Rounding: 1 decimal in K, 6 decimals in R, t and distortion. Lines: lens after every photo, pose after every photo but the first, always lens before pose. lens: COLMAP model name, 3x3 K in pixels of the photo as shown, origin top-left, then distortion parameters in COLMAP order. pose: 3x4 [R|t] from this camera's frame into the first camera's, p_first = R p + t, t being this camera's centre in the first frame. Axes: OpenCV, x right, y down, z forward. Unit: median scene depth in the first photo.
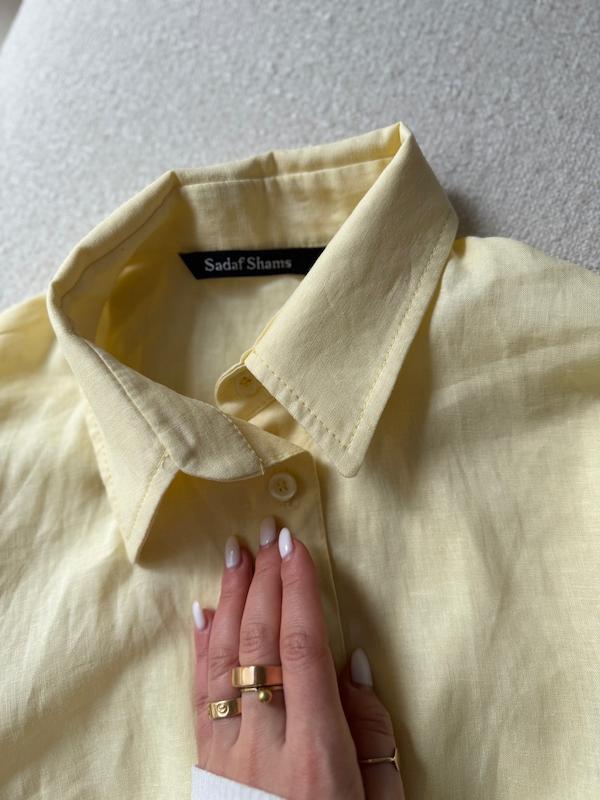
lens RADIAL K [[559.4, 0, 297.9], [0, 559.4, 400.6], [0, 0, 1]] dist [-0.007069, -0.008876]
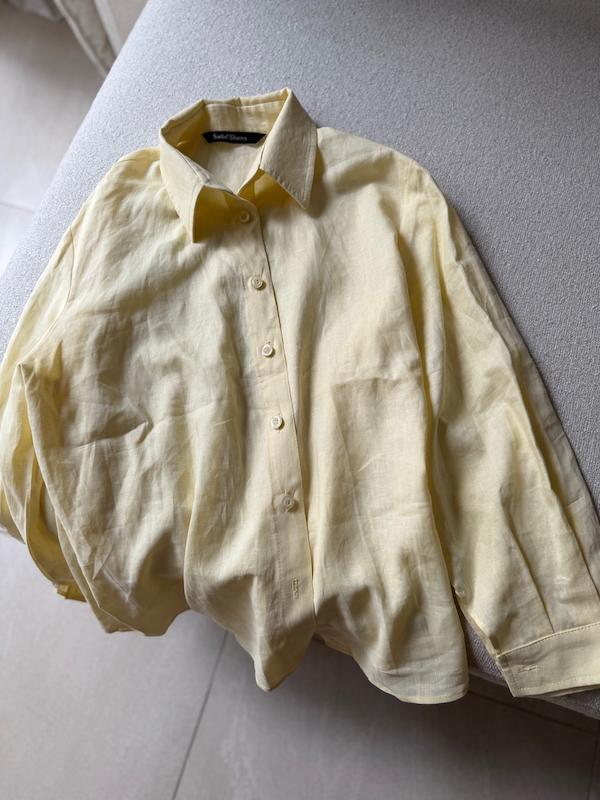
lens RADIAL K [[559.4, 0, 301.5], [0, 559.4, 404.6], [0, 0, 1]] dist [-0.007069, -0.008876]
pose [[0.993395, -0.001970, 0.114728, -0.060515], [0.017952, 0.990209, -0.138433, 1.376068], [-0.113332, 0.139578, 0.983704, -1.440359]]
